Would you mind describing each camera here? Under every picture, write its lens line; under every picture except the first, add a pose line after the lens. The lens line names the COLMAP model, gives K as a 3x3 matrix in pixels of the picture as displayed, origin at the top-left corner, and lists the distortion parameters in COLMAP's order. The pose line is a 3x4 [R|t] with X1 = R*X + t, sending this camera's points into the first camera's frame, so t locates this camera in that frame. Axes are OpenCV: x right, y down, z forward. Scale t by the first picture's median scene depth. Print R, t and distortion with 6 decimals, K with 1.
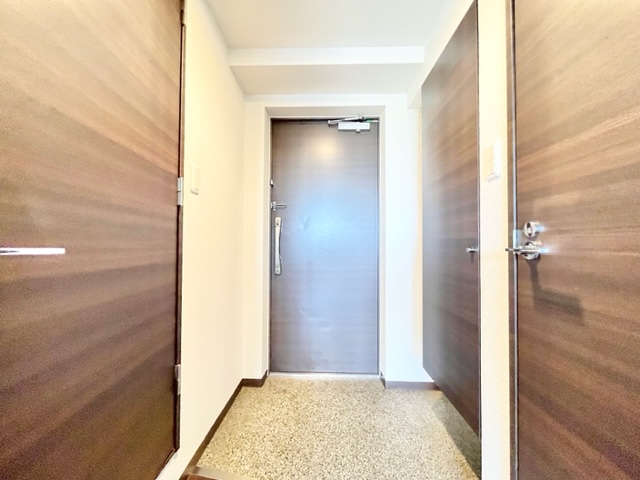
lens RADIAL K [[259.6, 0, 320.0], [0, 259.6, 240.0], [0, 0, 1]] dist [-0.000770, -0.000075]
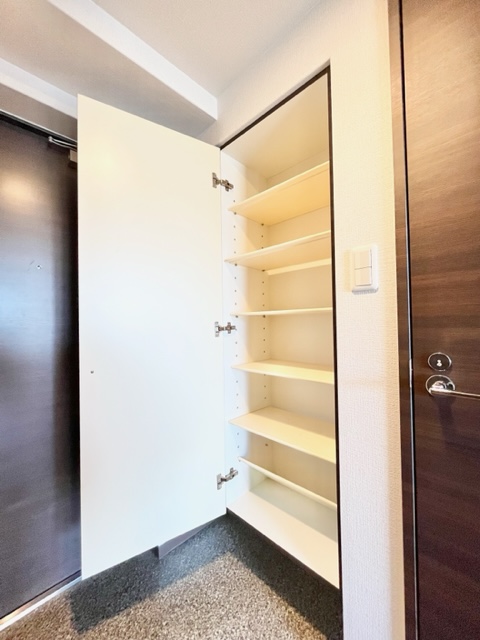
lens RADIAL K [[259.6, 0, 240.0], [0, 259.6, 320.0], [0, 0, 1]] dist [-0.000770, -0.000075]
pose [[0.686212, -0.007493, 0.727363, -0.239534], [0.007255, 0.999968, 0.003458, -0.175646], [-0.727365, 0.002904, 0.686244, 0.844300]]
